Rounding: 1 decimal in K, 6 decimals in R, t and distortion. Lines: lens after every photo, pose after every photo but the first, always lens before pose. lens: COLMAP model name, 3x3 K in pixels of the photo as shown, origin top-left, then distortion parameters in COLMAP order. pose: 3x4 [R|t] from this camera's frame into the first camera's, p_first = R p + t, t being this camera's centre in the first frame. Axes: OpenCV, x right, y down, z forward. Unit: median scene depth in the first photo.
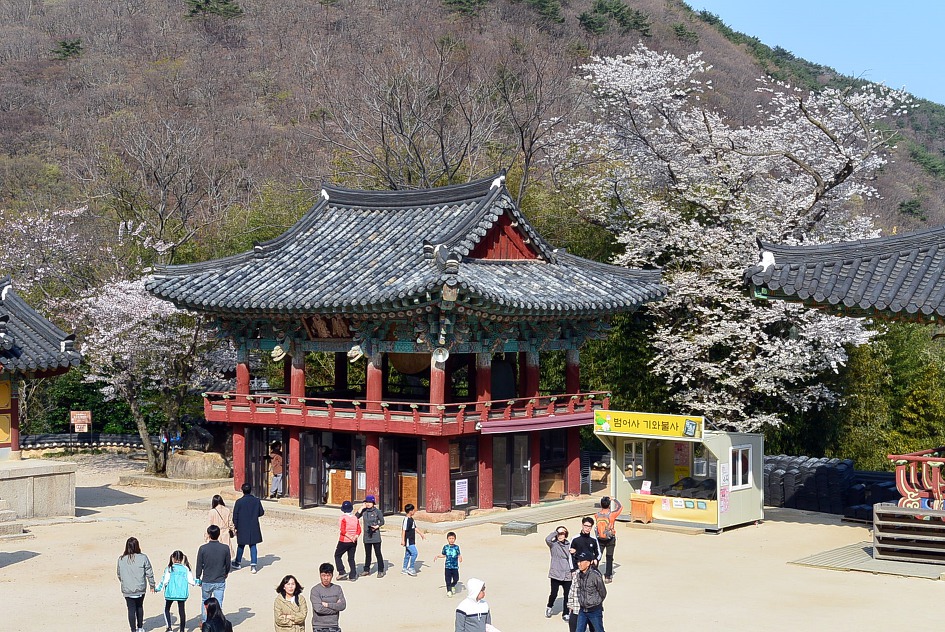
lens RADIAL K [[1626.9, 0, 472.5], [0, 1626.9, 316.0], [0, 0, 1]] dist [-0.044954, -0.039554]
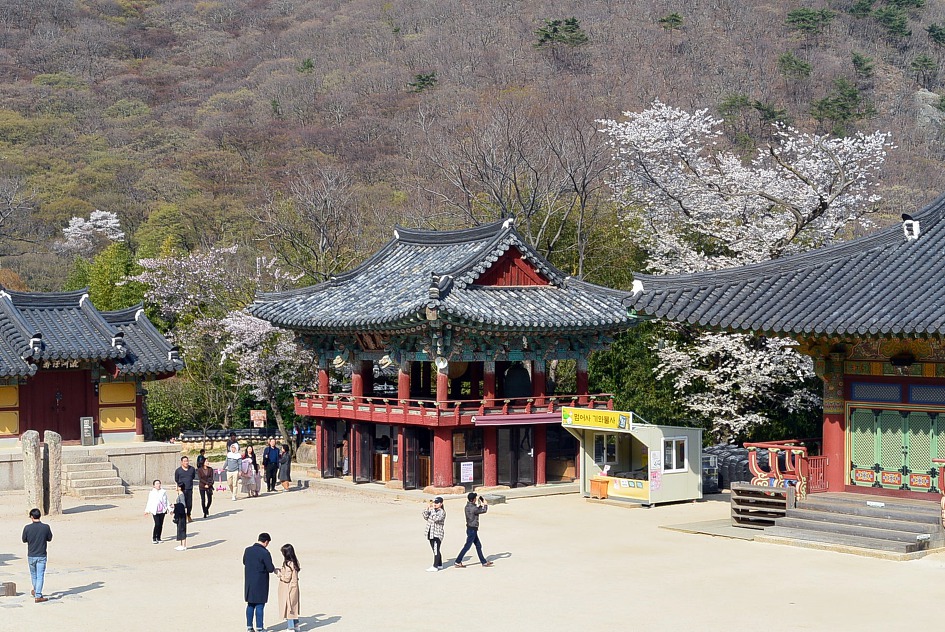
lens RADIAL K [[1642.3, 0, 472.5], [0, 1642.3, 316.0], [0, 0, 1]] dist [-0.051087, -0.092880]
pose [[0.968954, -0.005431, -0.247181, 0.300023], [0.003009, 0.999944, -0.010176, 0.000685], [0.247223, 0.009117, 0.968916, -0.219348]]
